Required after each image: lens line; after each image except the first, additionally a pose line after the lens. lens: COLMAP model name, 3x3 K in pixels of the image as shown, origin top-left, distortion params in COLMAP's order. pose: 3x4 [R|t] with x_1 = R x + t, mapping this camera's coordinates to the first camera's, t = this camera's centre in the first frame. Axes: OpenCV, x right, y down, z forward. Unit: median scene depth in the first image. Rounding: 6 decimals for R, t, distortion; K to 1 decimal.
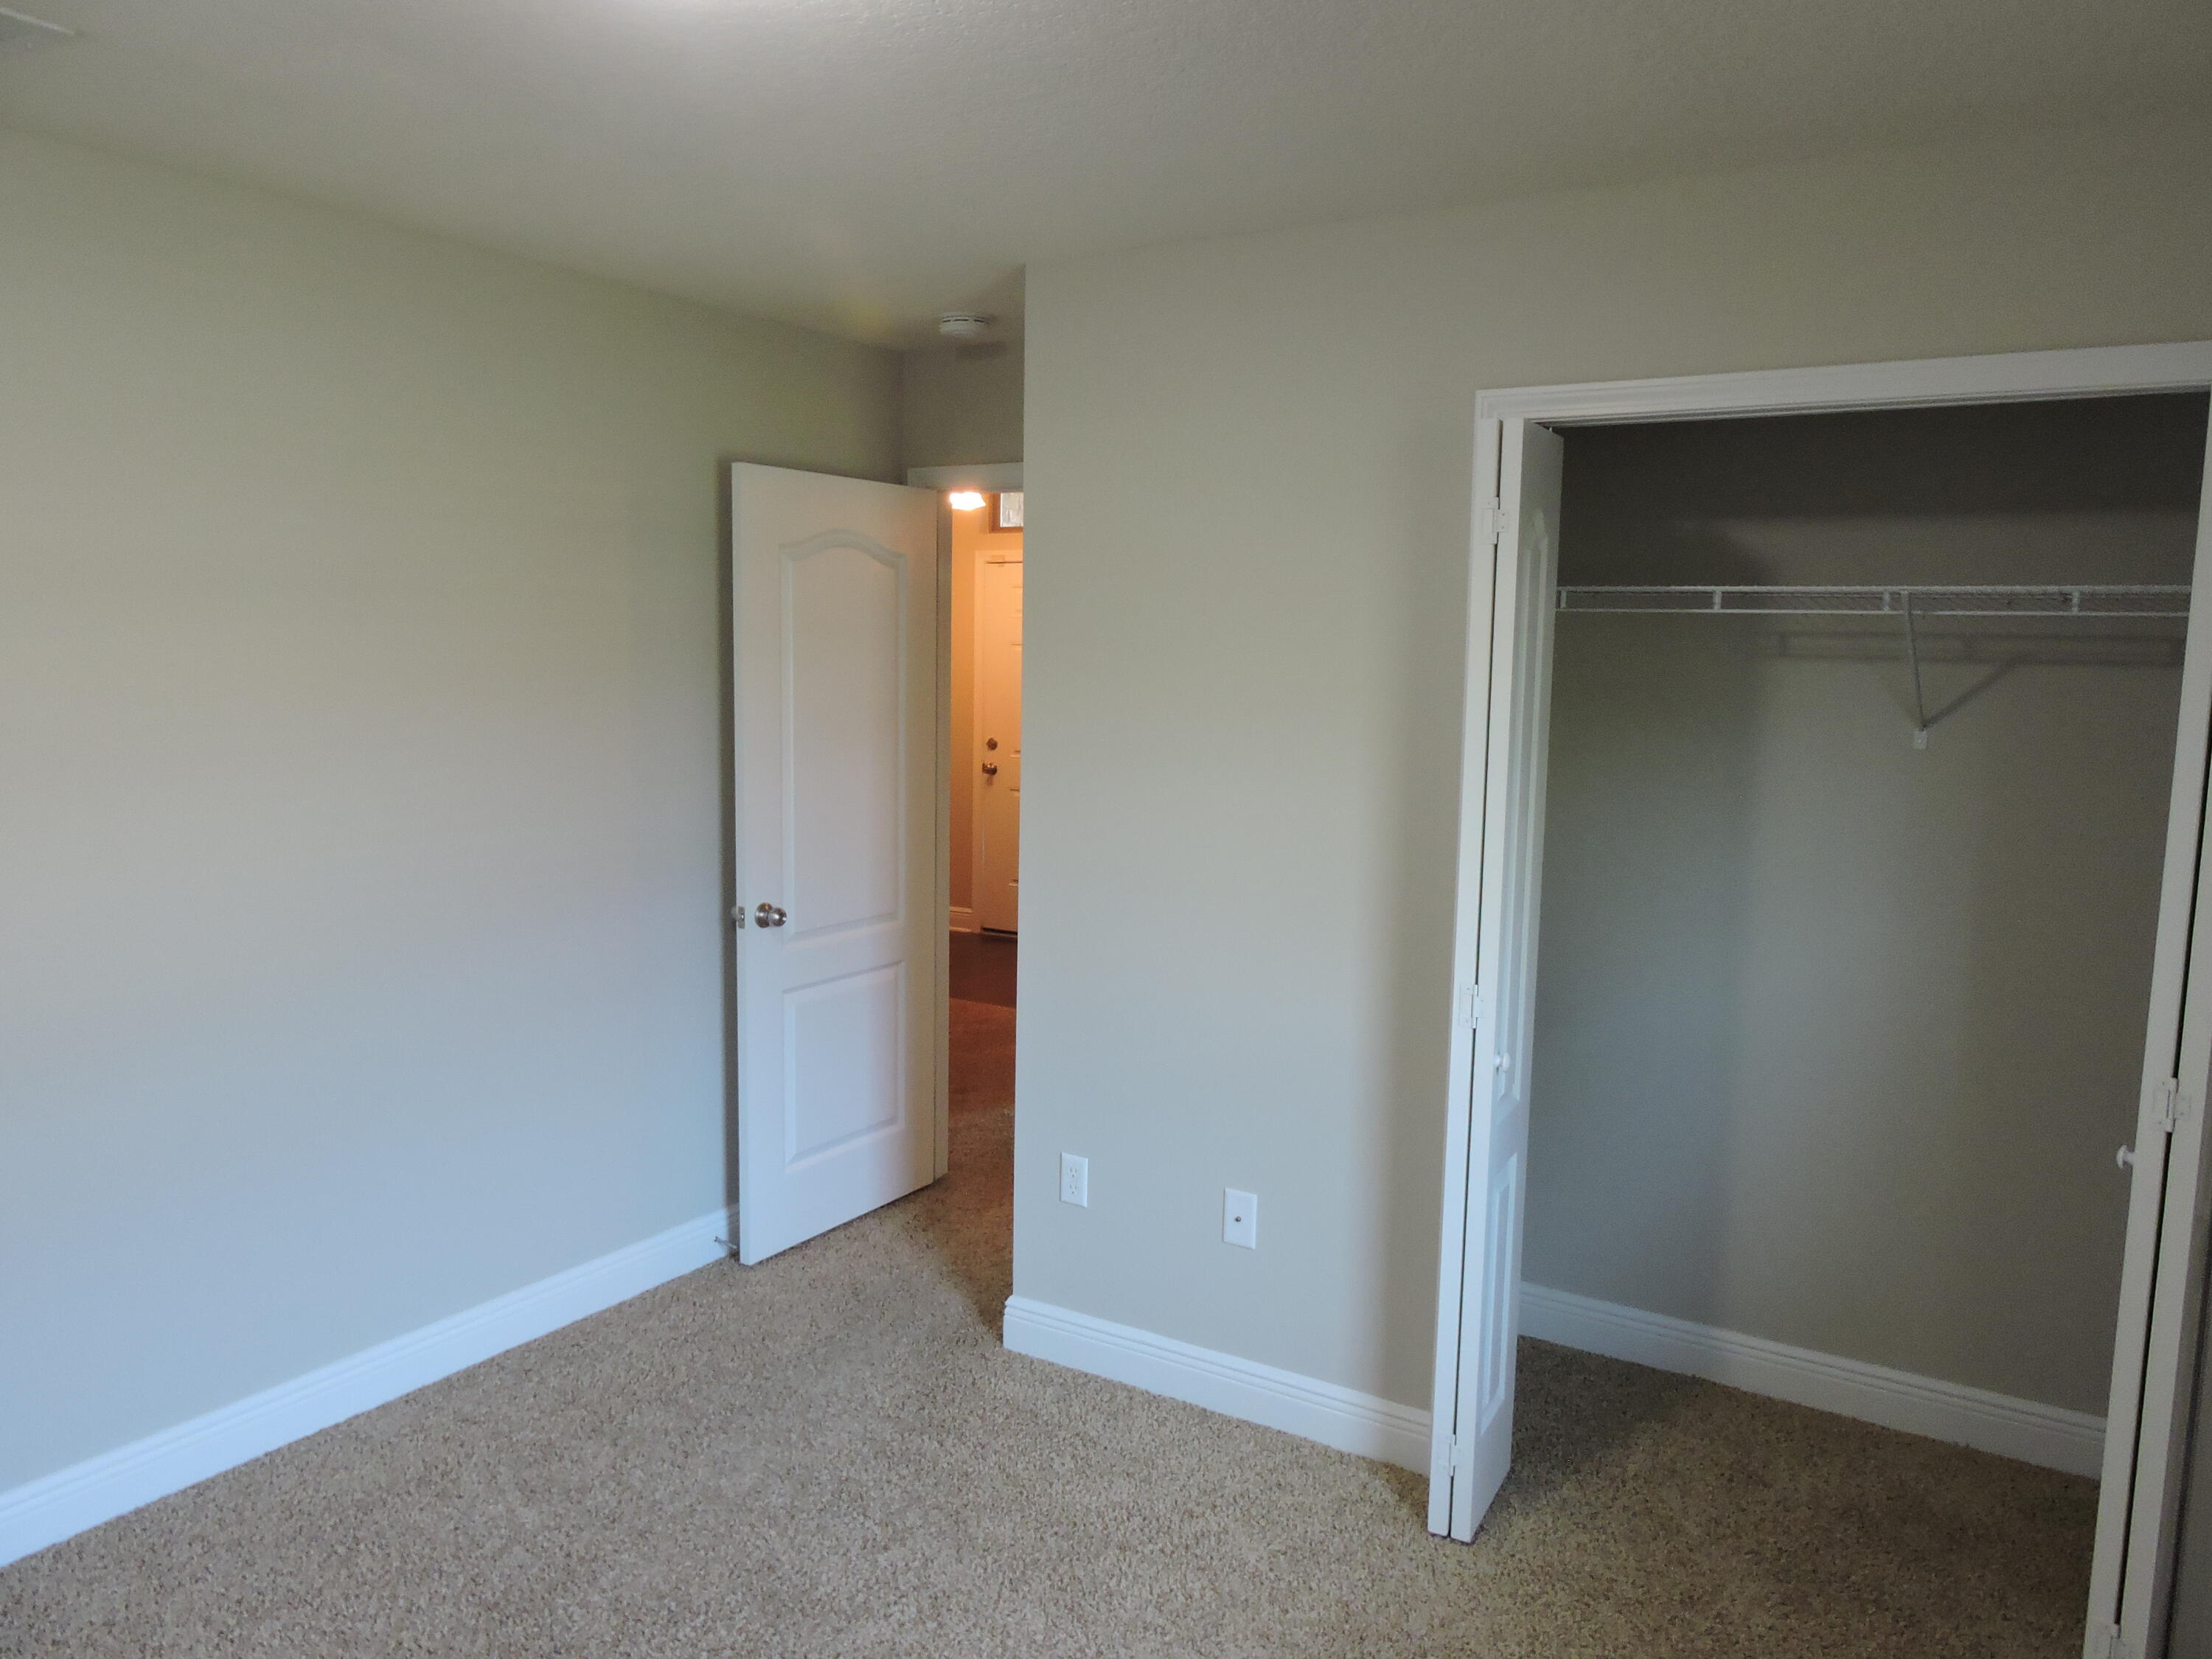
lens RADIAL K [[1587.8, 0, 1111.5], [0, 1587.8, 830.6], [0, 0, 1]] dist [0.001713, -0.000165]
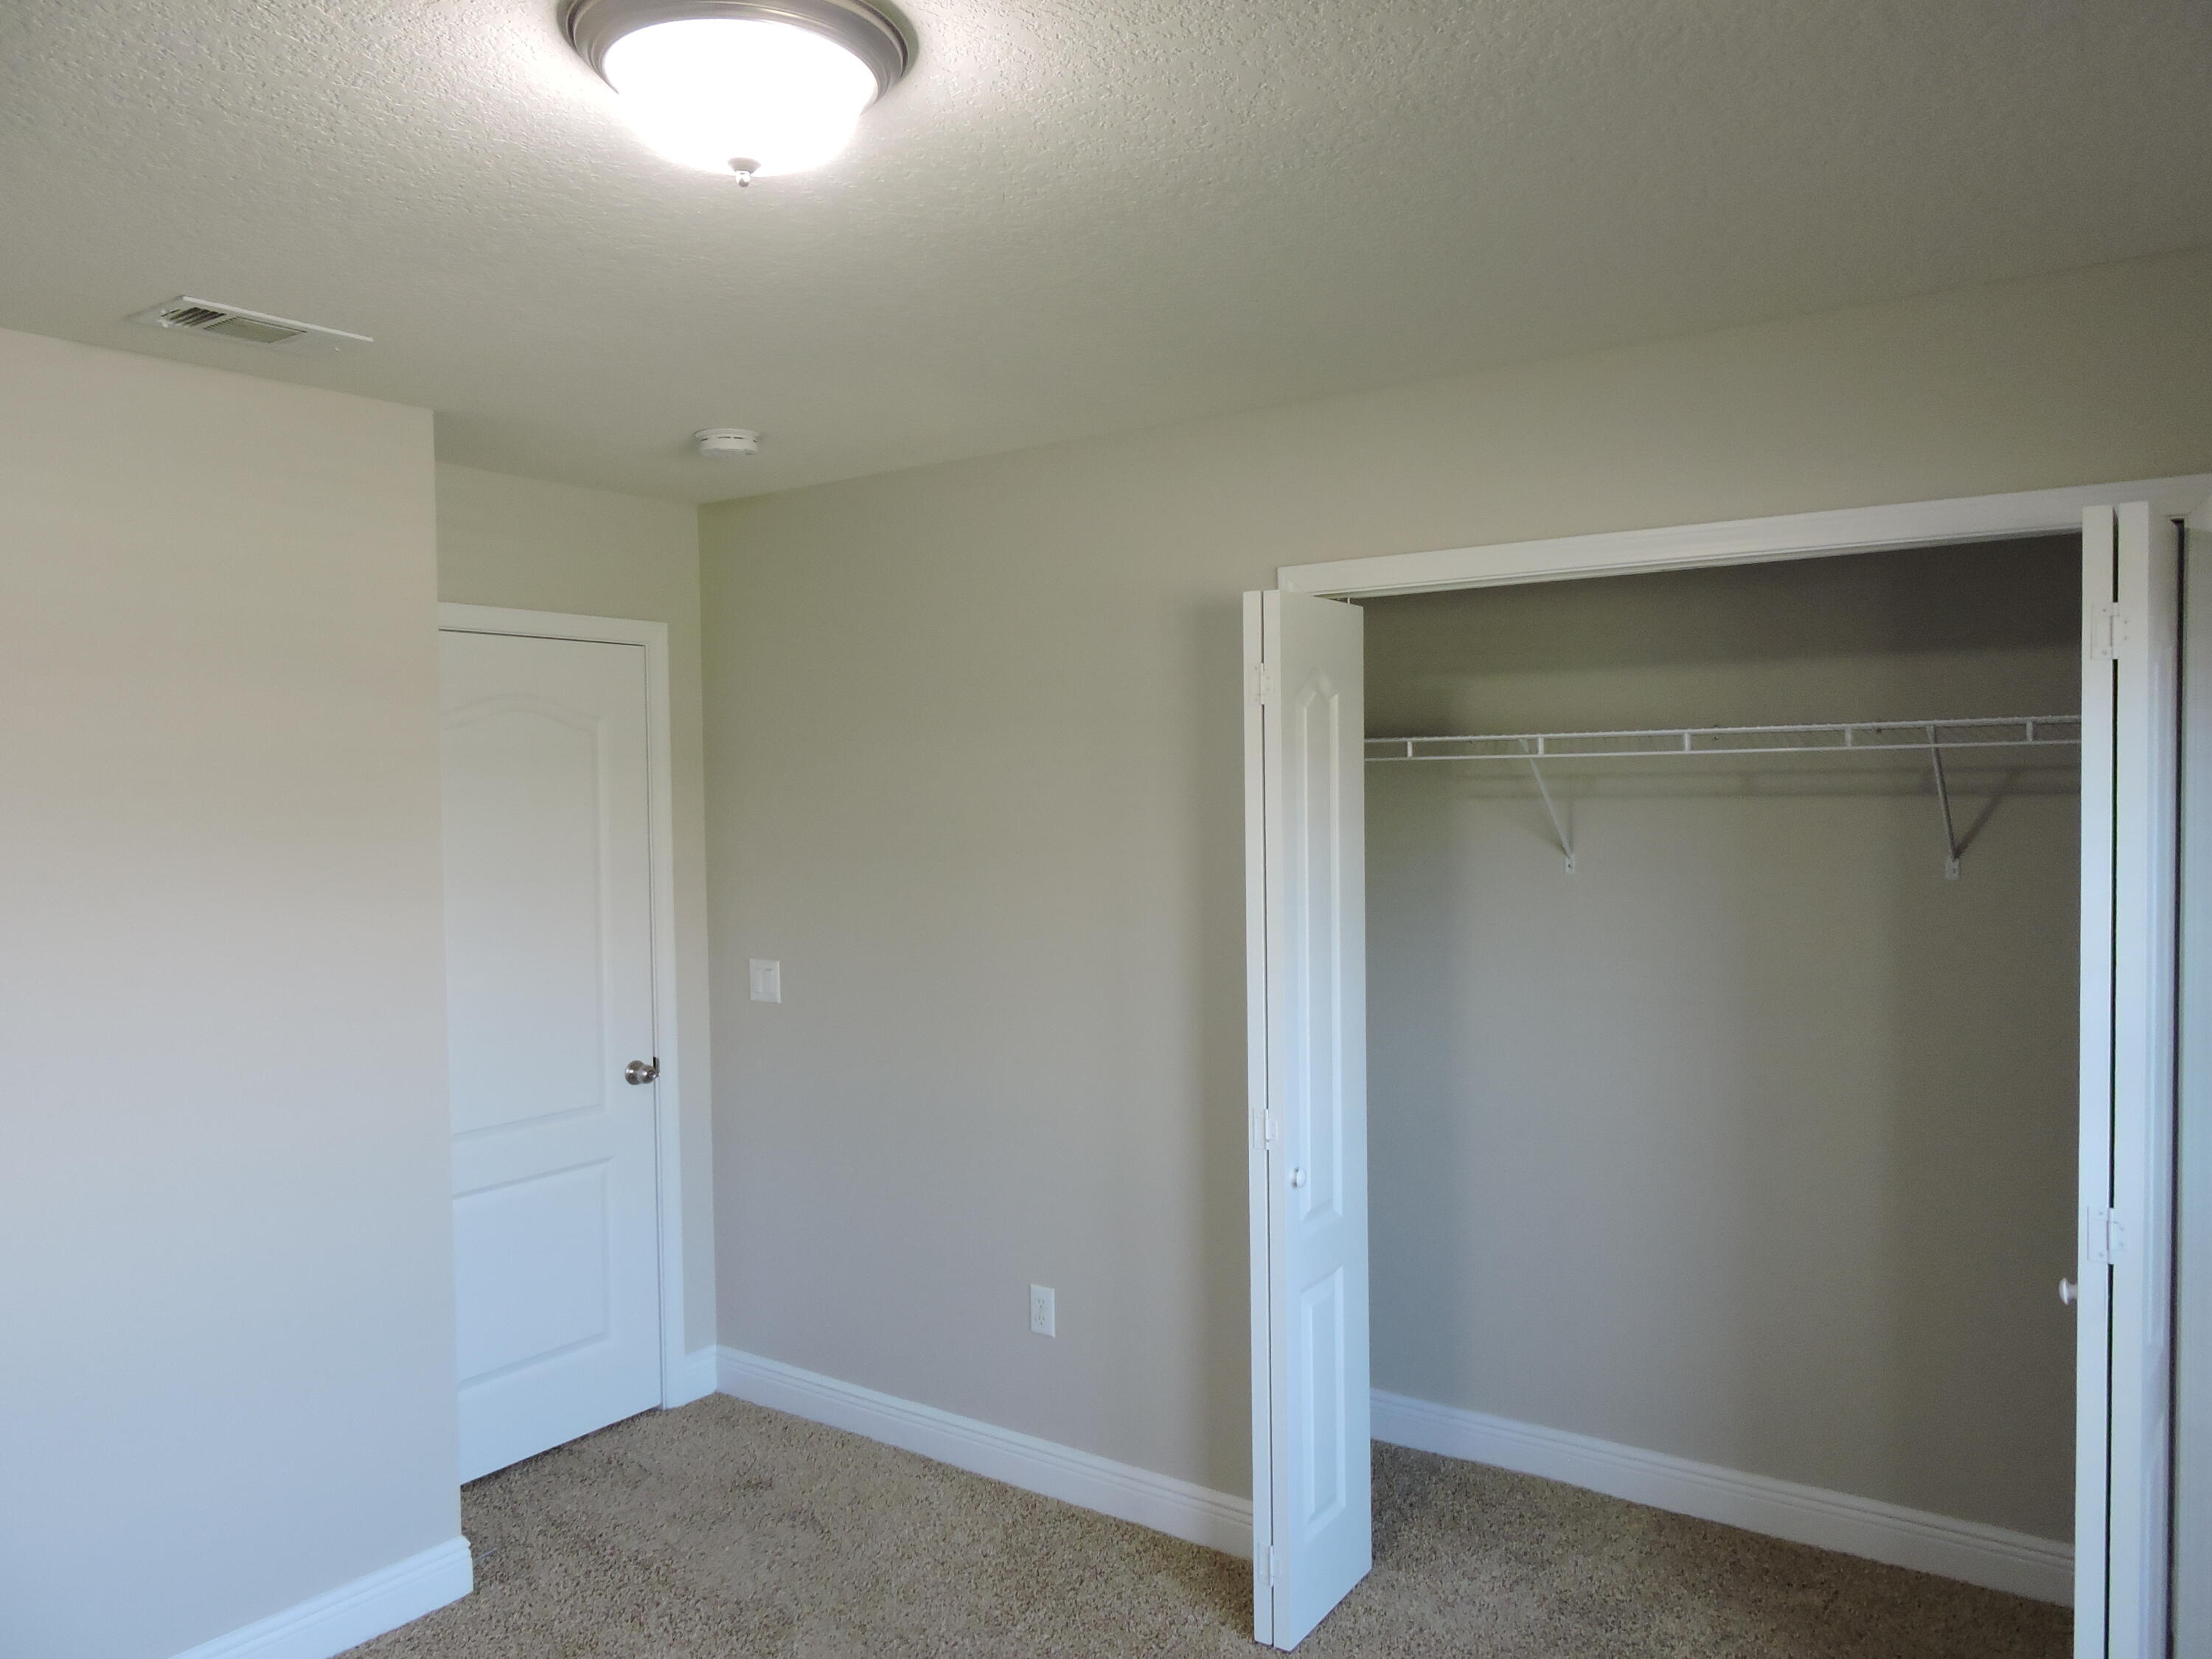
lens RADIAL K [[1601.0, 0, 1106.0], [0, 1601.0, 829.5], [0, 0, 1]] dist [-0.026168, -0.006969]
pose [[0.996111, -0.029337, -0.083080, 0.177486], [0.020883, 0.994681, -0.100859, 0.016824], [0.085597, 0.098732, 0.991426, -0.110579]]
